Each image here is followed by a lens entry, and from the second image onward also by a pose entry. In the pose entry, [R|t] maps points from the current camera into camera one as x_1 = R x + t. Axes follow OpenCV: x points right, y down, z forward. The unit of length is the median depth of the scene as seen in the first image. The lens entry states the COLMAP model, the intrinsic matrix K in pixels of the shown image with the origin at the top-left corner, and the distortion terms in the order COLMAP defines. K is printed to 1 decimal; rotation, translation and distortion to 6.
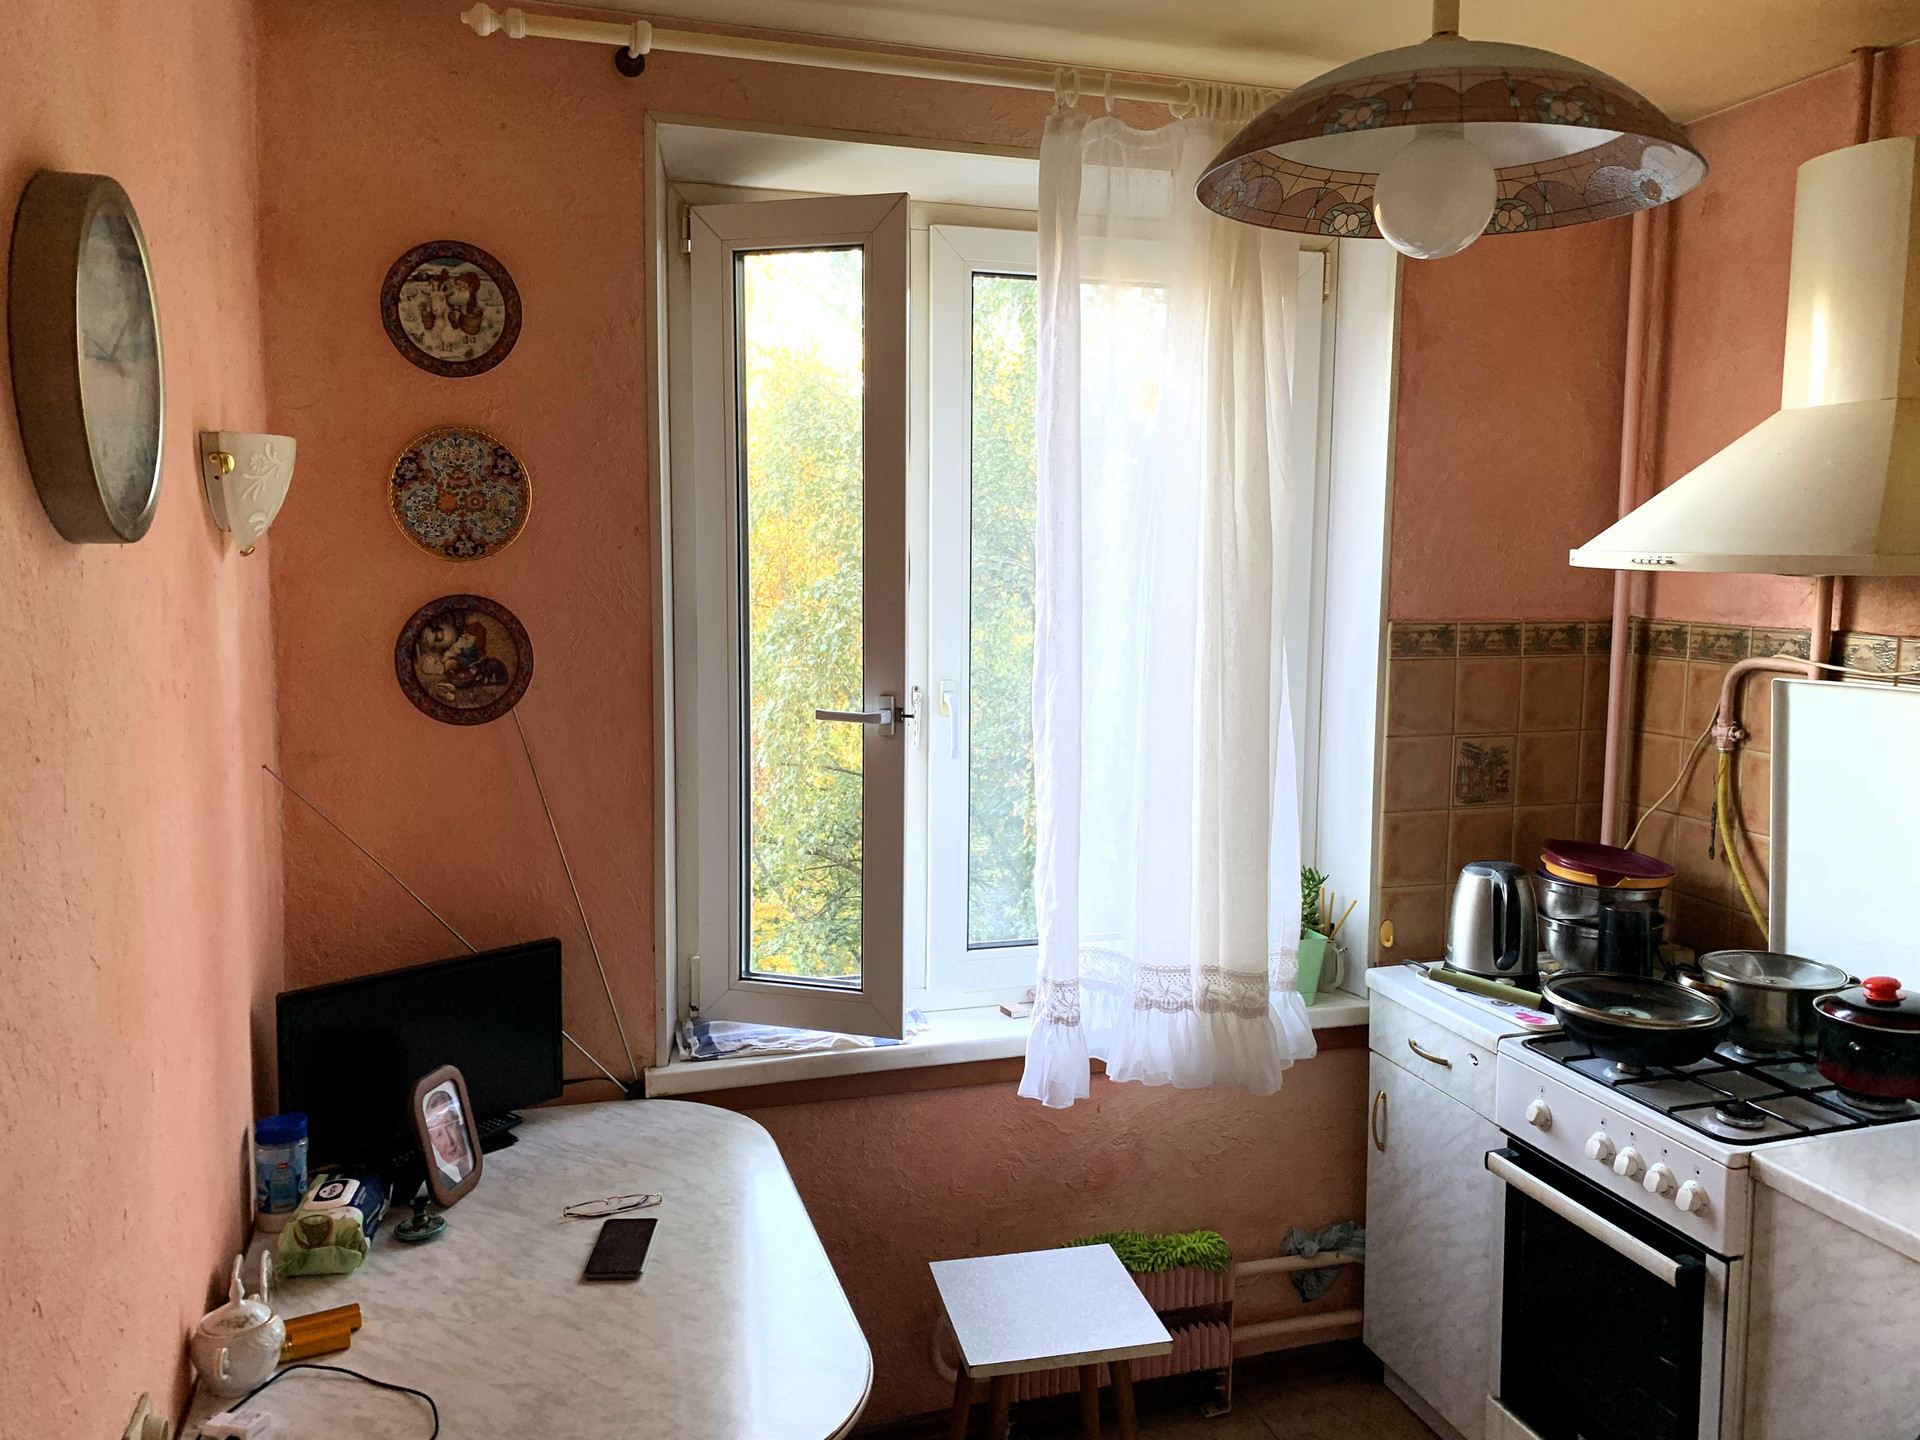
lens RADIAL K [[1457.9, 0, 973.3], [0, 1457.9, 700.3], [0, 0, 1]] dist [0.013457, -0.026464]
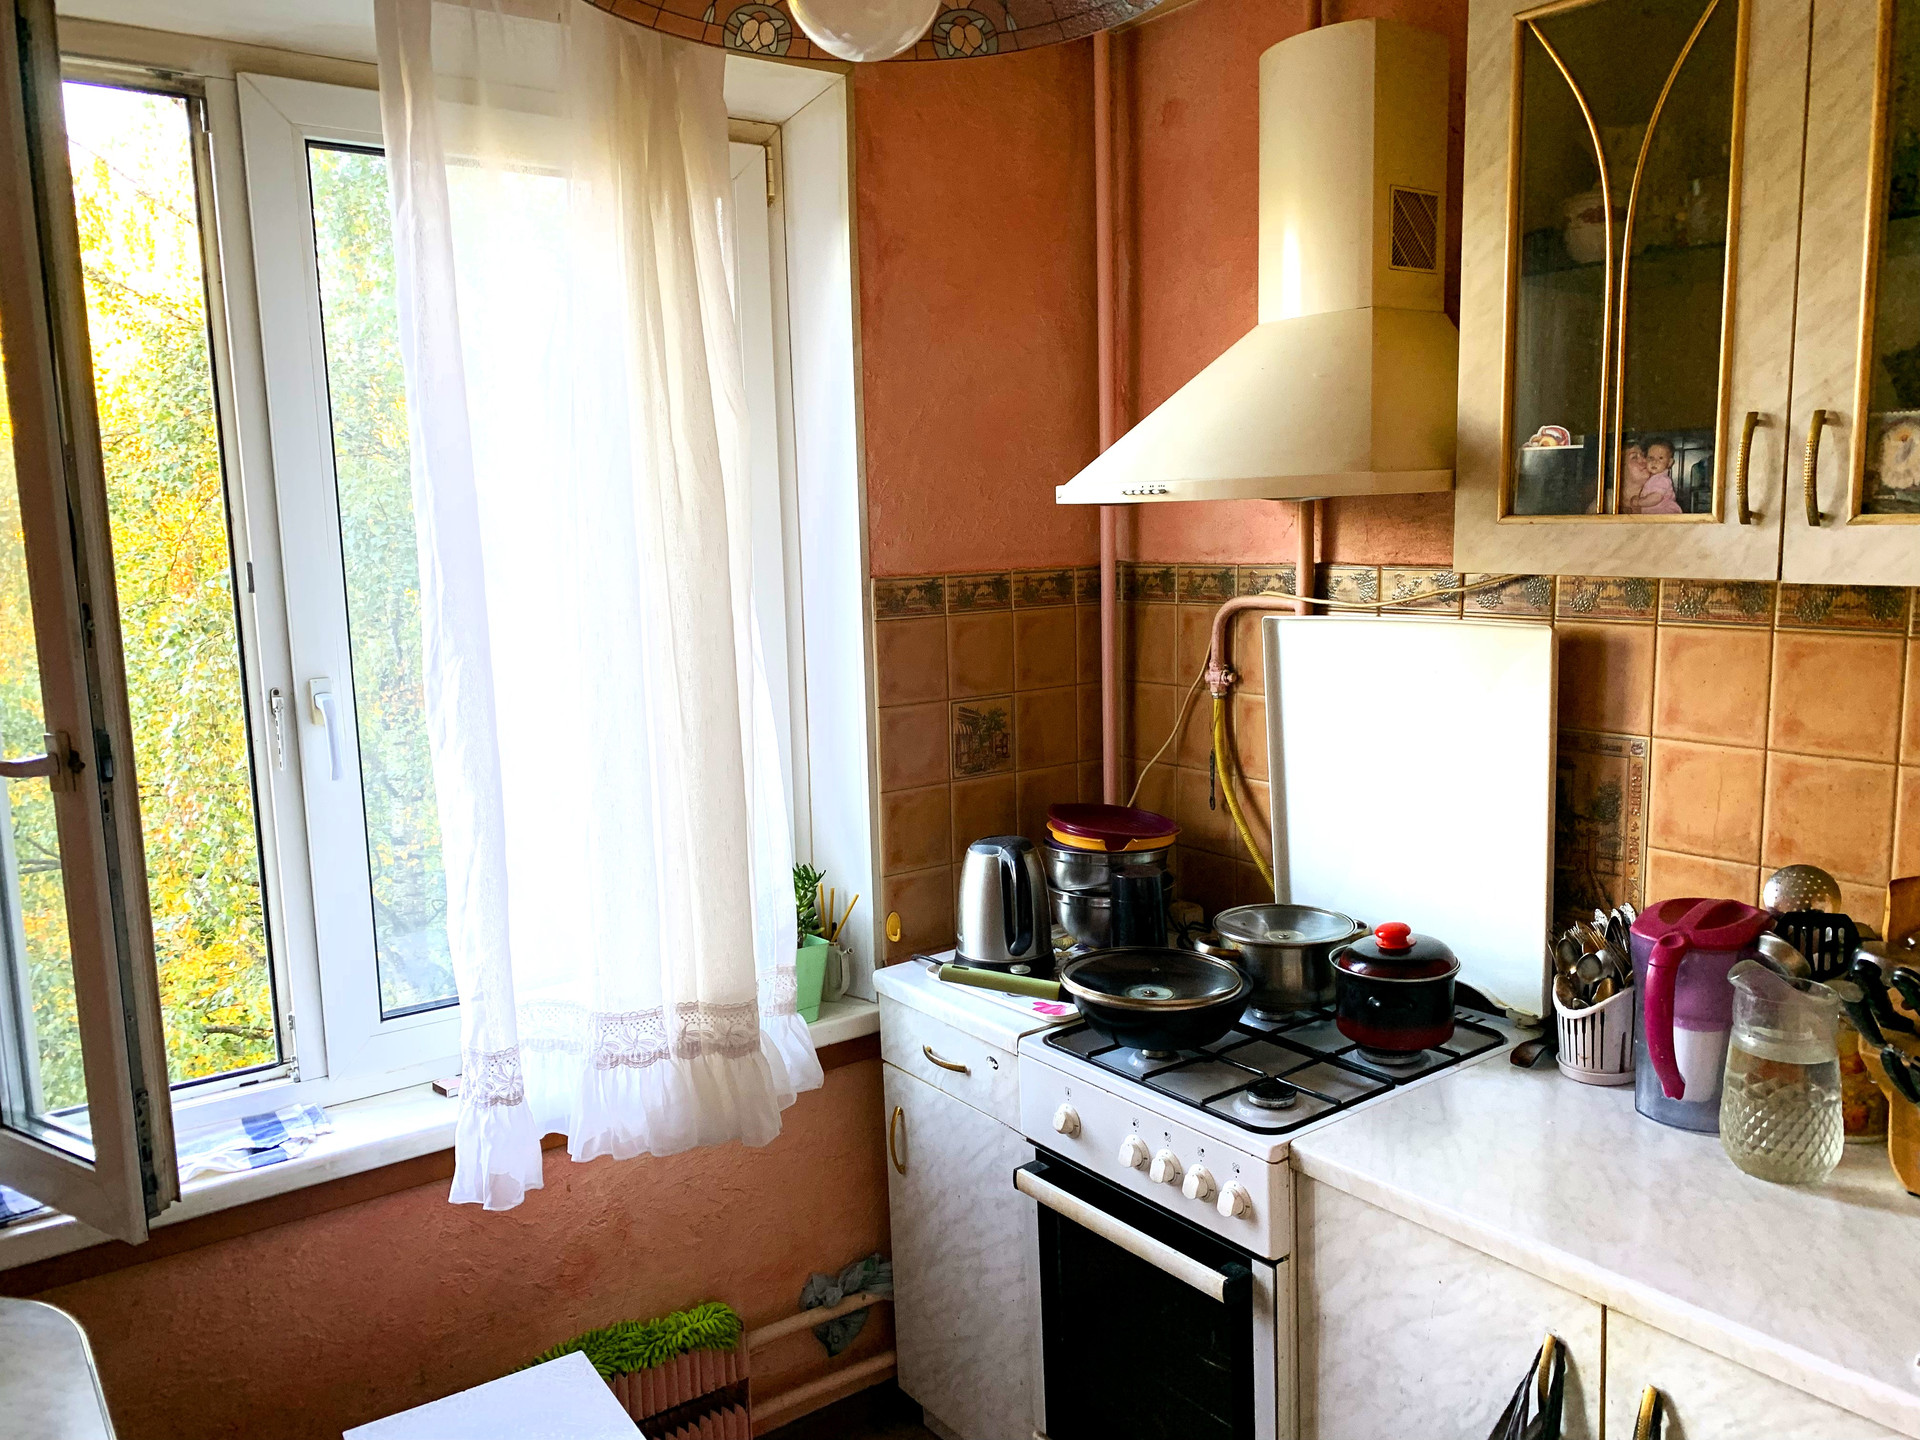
lens RADIAL K [[1457.9, 0, 960.9], [0, 1457.9, 728.8], [0, 0, 1]] dist [0.013457, -0.026464]
pose [[0.945844, -0.079710, 0.314684, 0.060026], [0.068436, 0.996560, 0.046734, -0.000040], [-0.317327, -0.022667, 0.948045, 0.167065]]
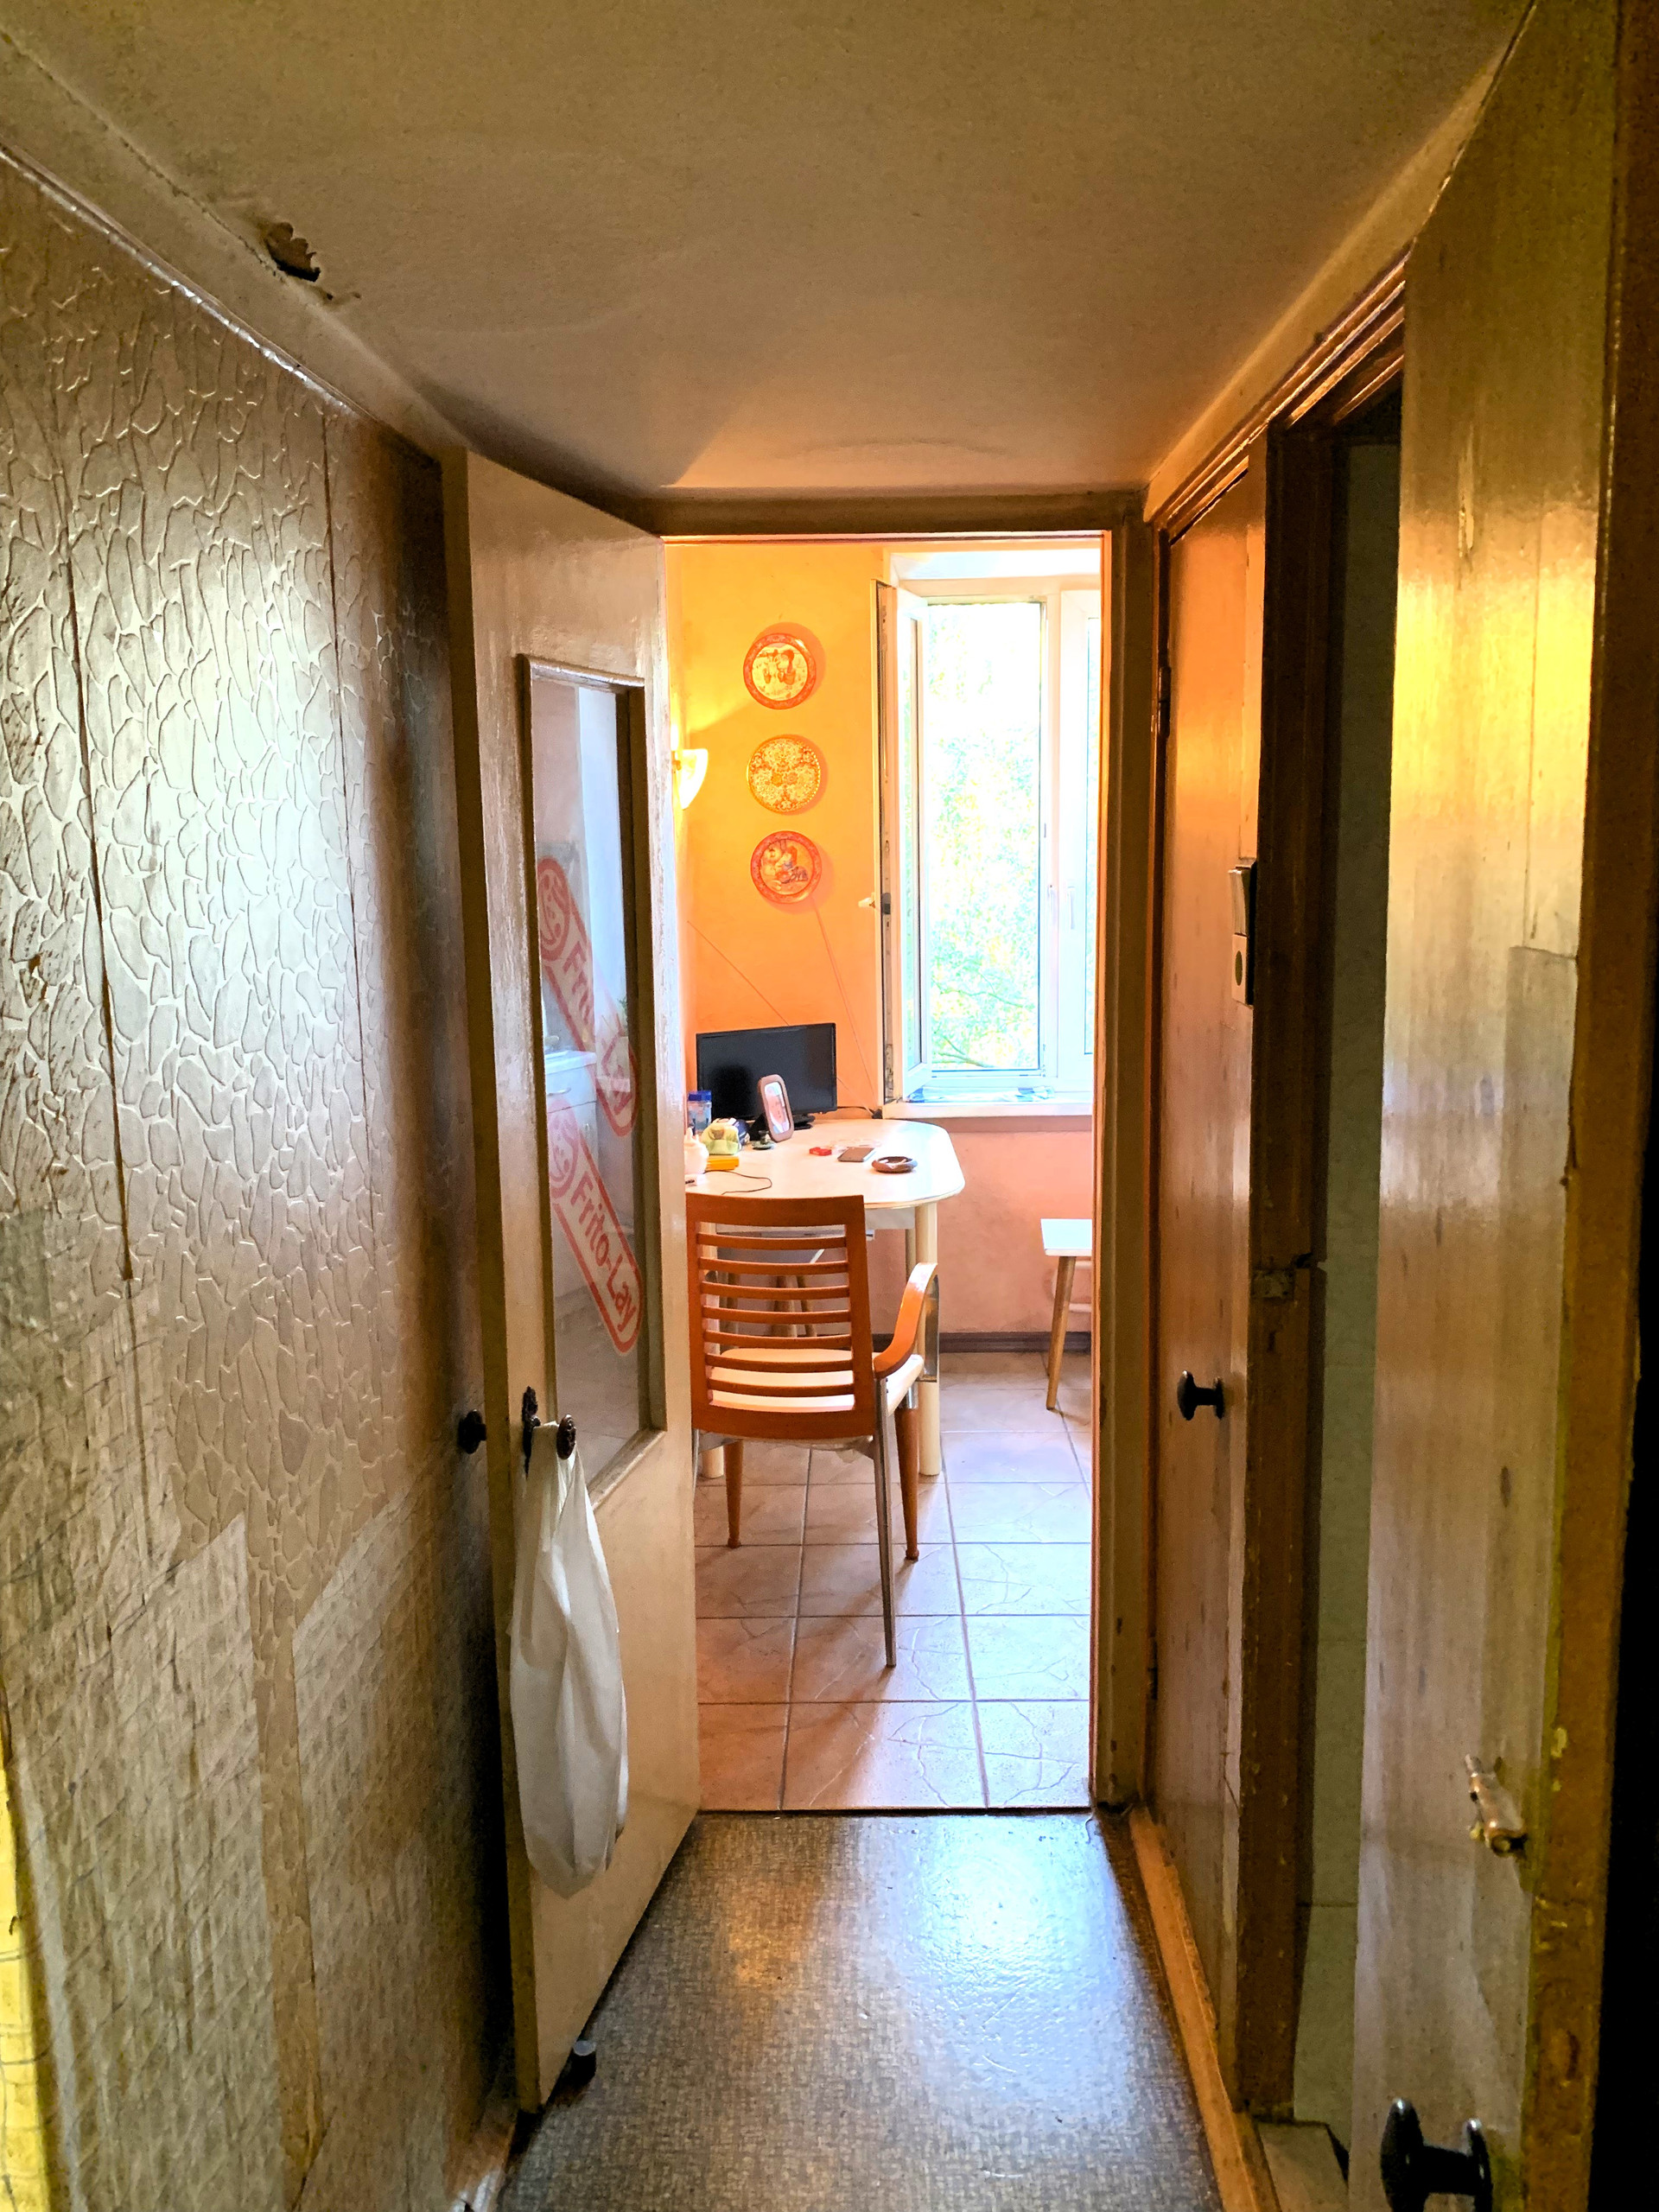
lens RADIAL K [[1679.7, 0, 832.2], [0, 1679.7, 1108.0], [0, 0, 1]] dist [0.013457, -0.026464]
pose [[0.950633, 0.027895, -0.309061, 0.348289], [-0.004669, 0.997124, 0.075639, 0.108776], [0.310282, -0.070462, 0.948030, -0.950105]]
